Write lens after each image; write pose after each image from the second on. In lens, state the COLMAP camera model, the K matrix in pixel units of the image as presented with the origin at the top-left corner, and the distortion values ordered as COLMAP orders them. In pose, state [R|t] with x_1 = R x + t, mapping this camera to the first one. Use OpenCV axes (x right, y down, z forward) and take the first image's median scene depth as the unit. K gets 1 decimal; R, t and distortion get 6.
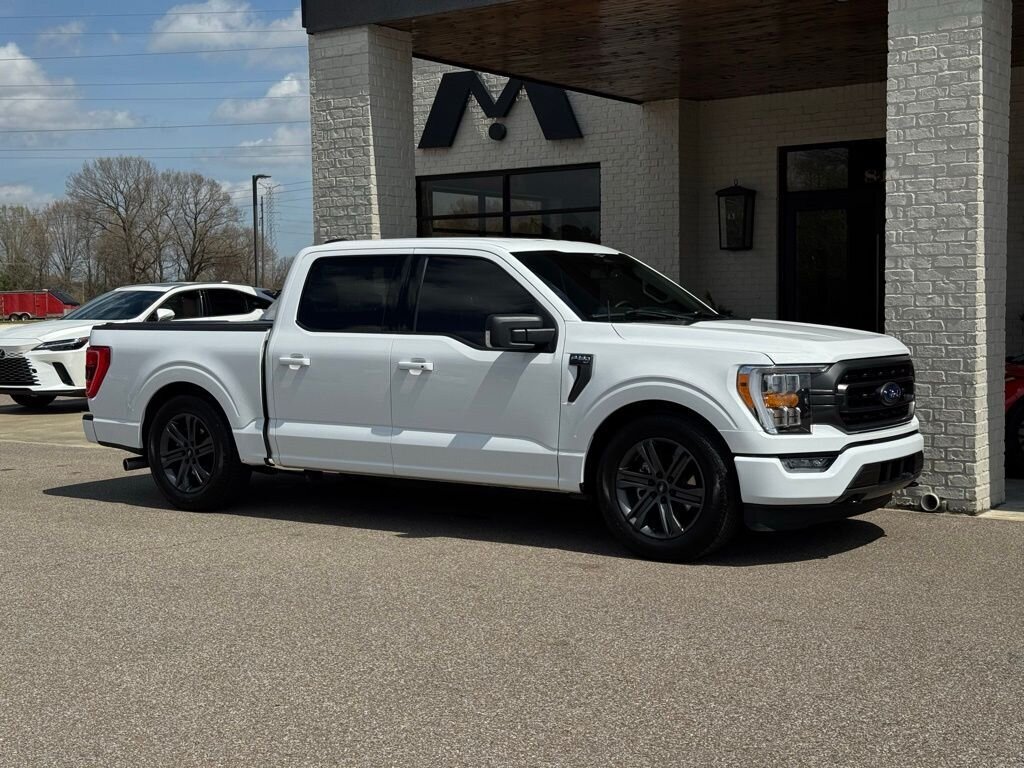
lens RADIAL K [[1410.5, 0, 517.2], [0, 1410.5, 386.3], [0, 0, 1]] dist [0.189436, -0.361935]
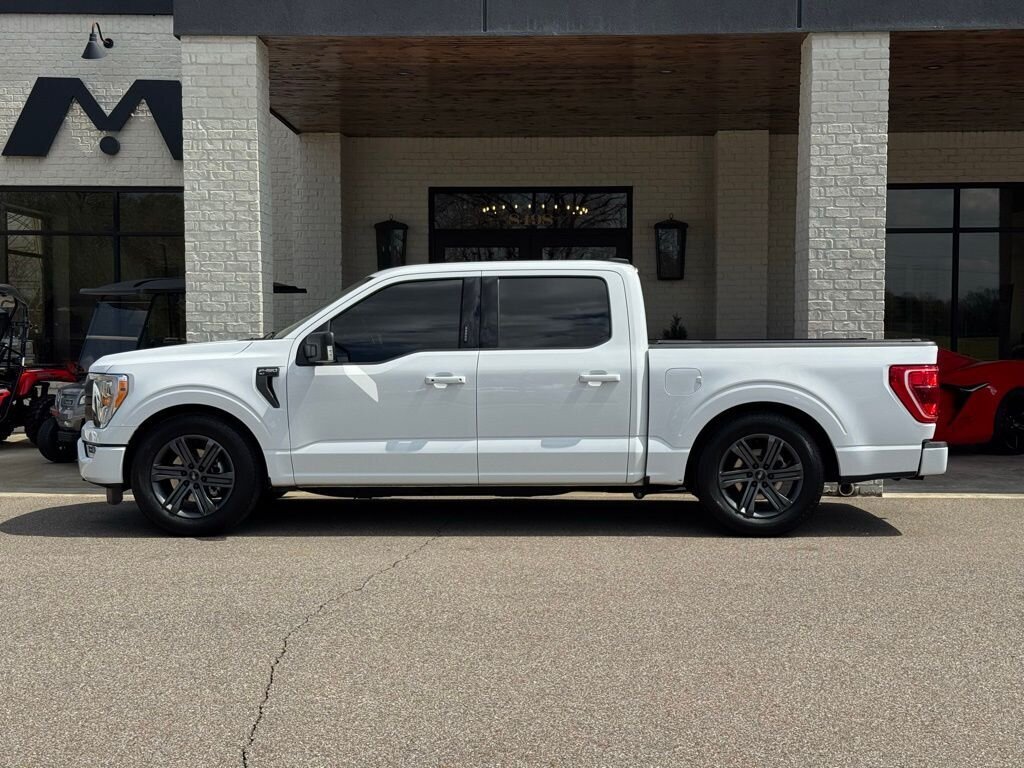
lens RADIAL K [[1407.0, 0, 512.0], [0, 1407.0, 384.0], [0, 0, 1]] dist [0.185692, -0.334783]
pose [[0.832466, -0.009705, 0.553992, -0.637526], [0.024594, 0.999508, -0.019447, 0.007387], [-0.553530, 0.029814, 0.832295, 0.133477]]
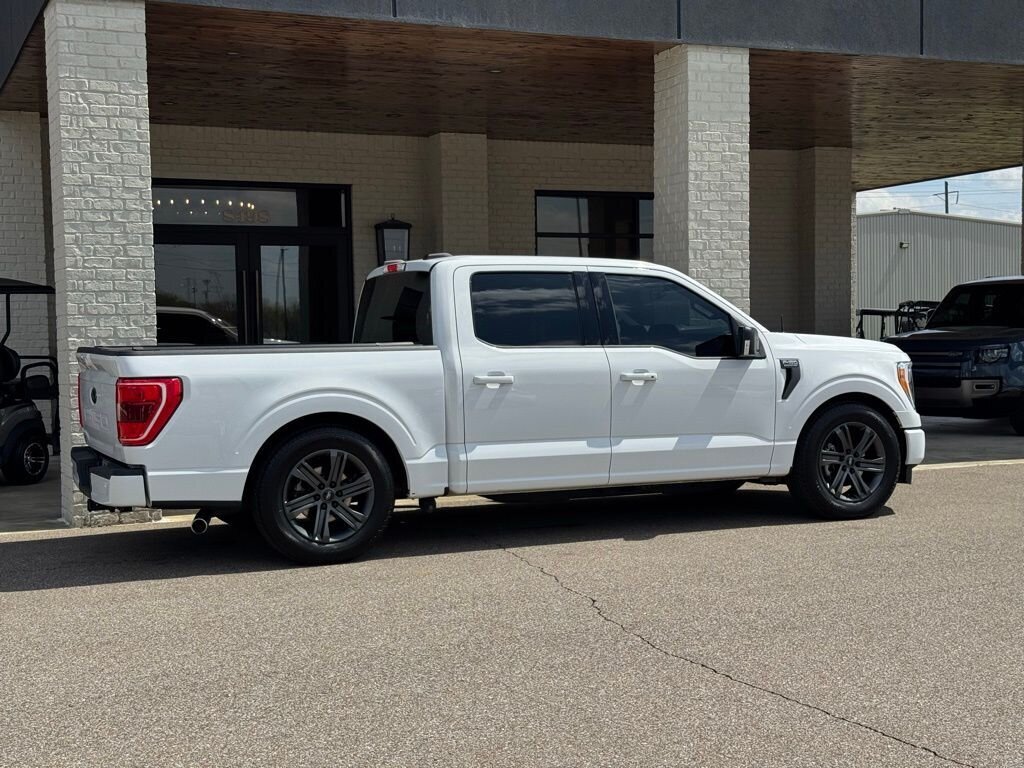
lens RADIAL K [[1408.3, 0, 514.9], [0, 1408.3, 384.8], [0, 0, 1]] dist [0.194226, -0.384399]
pose [[0.516610, -0.030755, 0.855669, -0.934805], [0.063599, 0.997972, -0.002529, -0.010499], [-0.853856, 0.055726, 0.517518, 0.485200]]
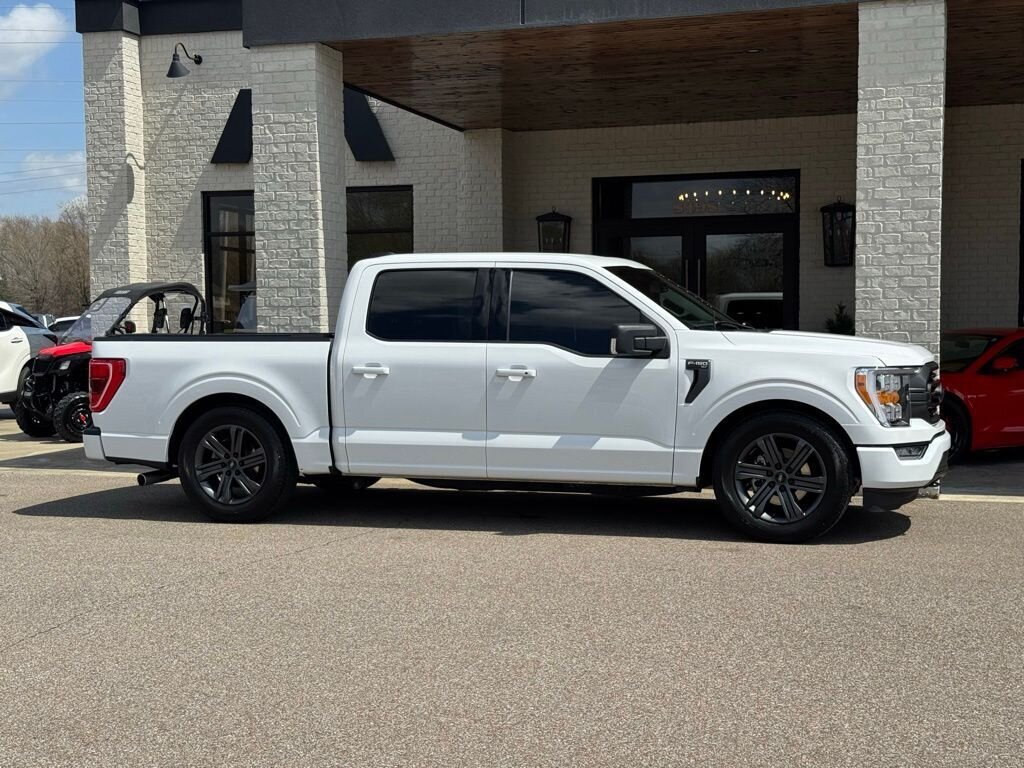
lens RADIAL K [[1410.5, 0, 517.2], [0, 1410.5, 386.3], [0, 0, 1]] dist [0.189436, -0.361935]
pose [[0.950972, -0.009350, 0.309135, -0.363057], [0.014843, 0.999771, -0.015420, 0.011021], [-0.308920, 0.019253, 0.950893, -0.006040]]
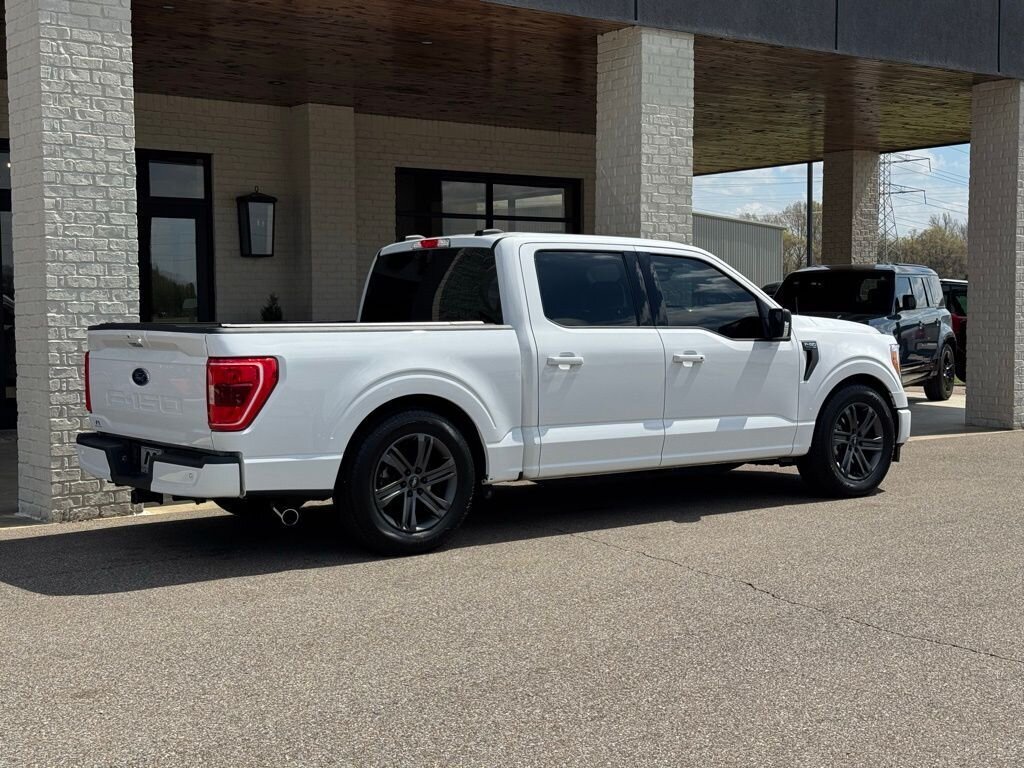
lens RADIAL K [[1408.3, 0, 514.9], [0, 1408.3, 384.8], [0, 0, 1]] dist [0.194226, -0.384399]
pose [[0.309416, -0.041560, 0.950018, -1.016224], [0.060797, 0.997865, 0.023852, -0.025183], [-0.948981, 0.050378, 0.311282, 0.725569]]
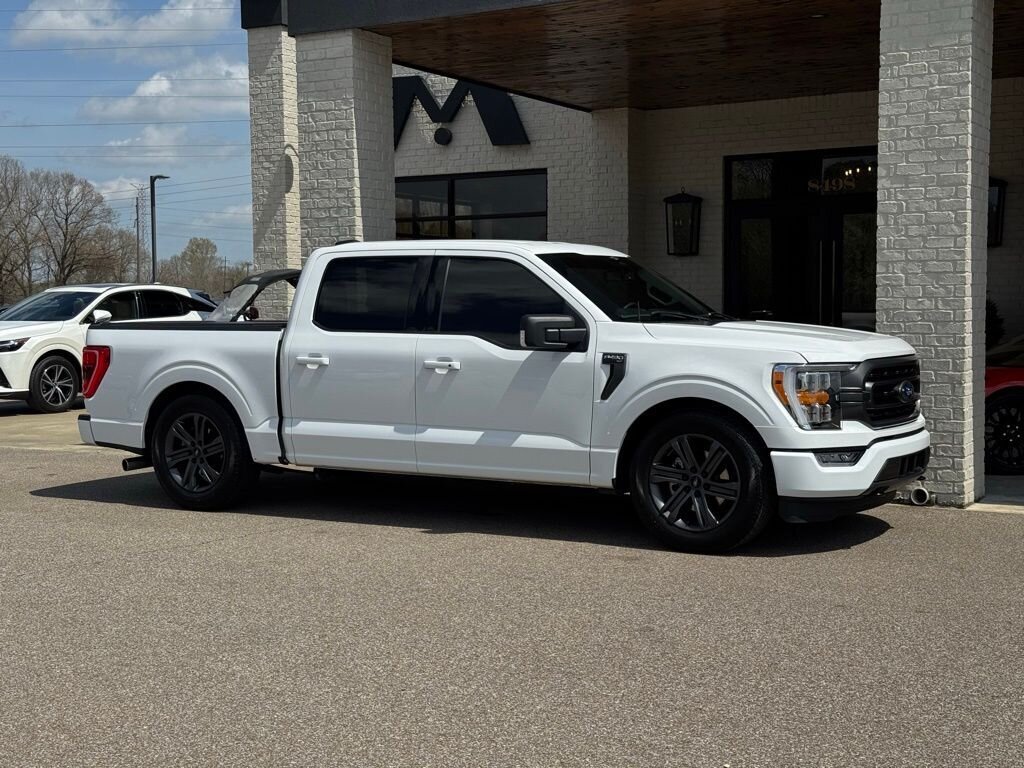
lens RADIAL K [[1409.5, 0, 520.0], [0, 1409.5, 382.7], [0, 0, 1]] dist [0.180002, -0.283783]
pose [[0.996107, 0.000179, 0.088151, -0.096158], [0.000376, 0.999980, -0.006288, 0.004370], [-0.088151, 0.006297, 0.996087, -0.017748]]
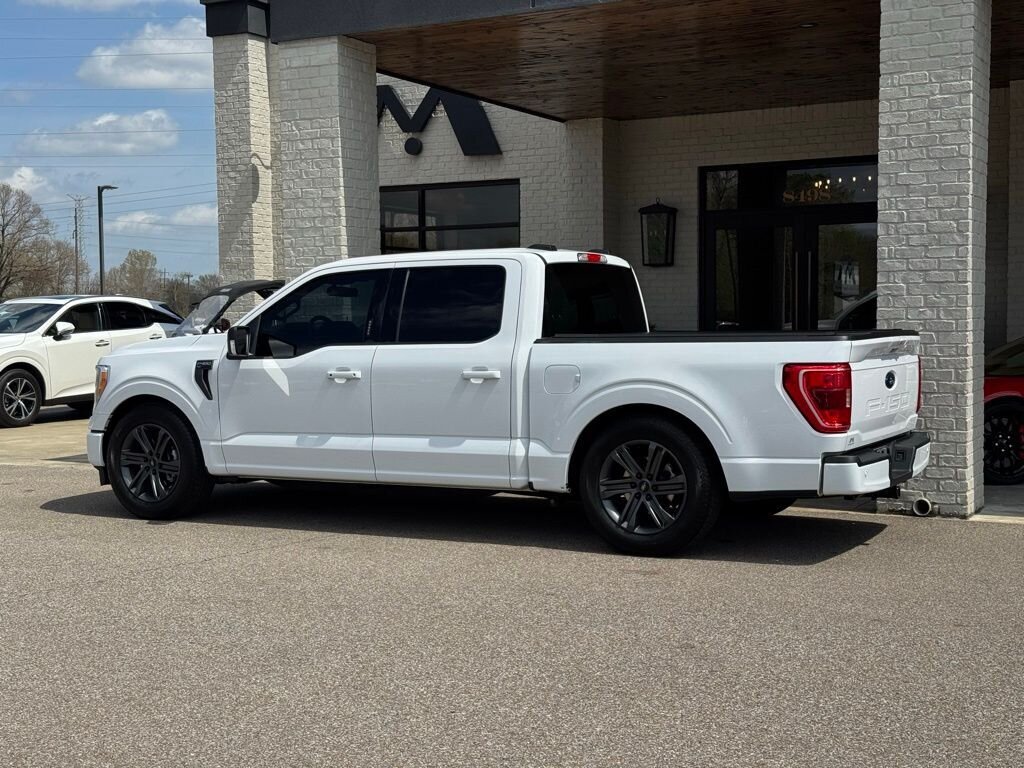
lens RADIAL K [[1407.0, 0, 514.1], [0, 1407.0, 388.5], [0, 0, 1]] dist [0.192703, -0.360941]
pose [[0.992181, -0.003134, 0.124772, -0.136945], [0.004464, 0.999936, -0.010378, 0.004150], [-0.124731, 0.010854, 0.992131, 0.003422]]
